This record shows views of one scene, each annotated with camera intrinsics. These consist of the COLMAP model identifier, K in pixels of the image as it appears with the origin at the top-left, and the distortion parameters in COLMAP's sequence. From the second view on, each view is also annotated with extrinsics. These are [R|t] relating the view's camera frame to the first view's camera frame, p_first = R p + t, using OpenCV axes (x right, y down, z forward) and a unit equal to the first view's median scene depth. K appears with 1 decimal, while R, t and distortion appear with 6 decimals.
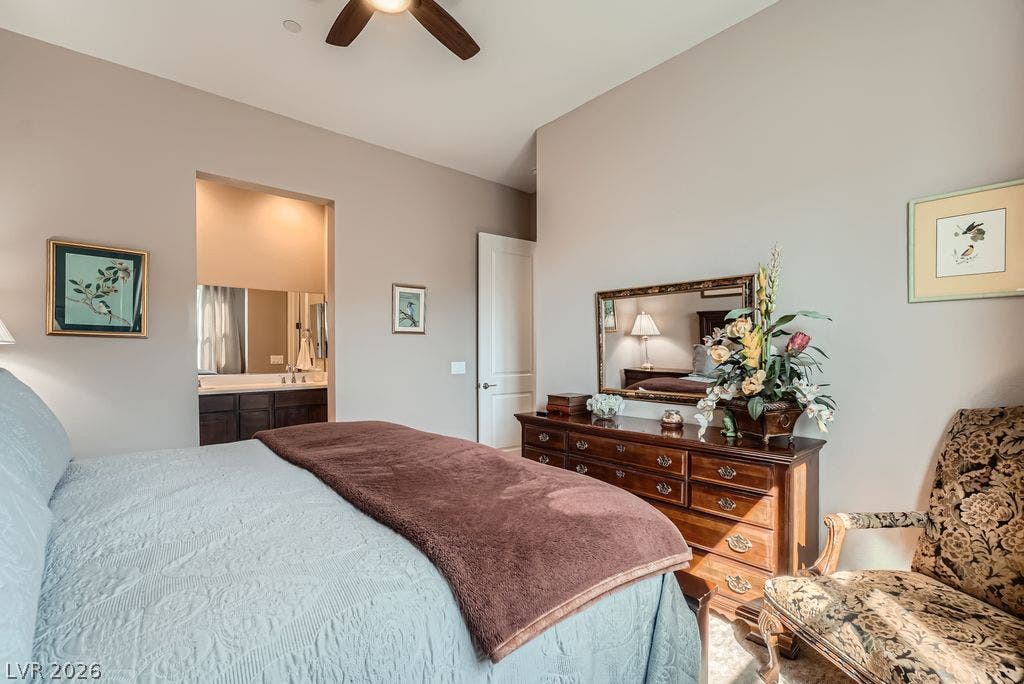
lens RADIAL K [[452.7, 0, 510.4], [0, 452.7, 345.8], [0, 0, 1]] dist [-0.007715, 0.003212]
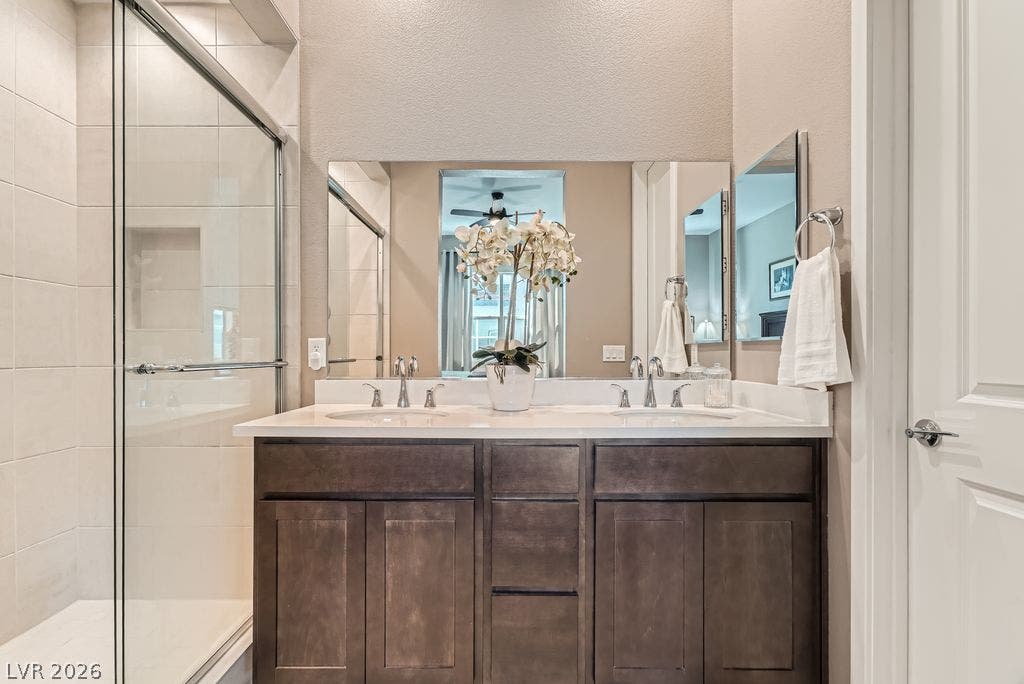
lens RADIAL K [[452.7, 0, 513.7], [0, 452.7, 351.8], [0, 0, 1]] dist [-0.007715, 0.003212]
pose [[0.757124, -0.005759, -0.653246, -0.315276], [0.002755, 0.999980, -0.005624, 0.038559], [0.653266, 0.002459, 0.757125, 0.634223]]
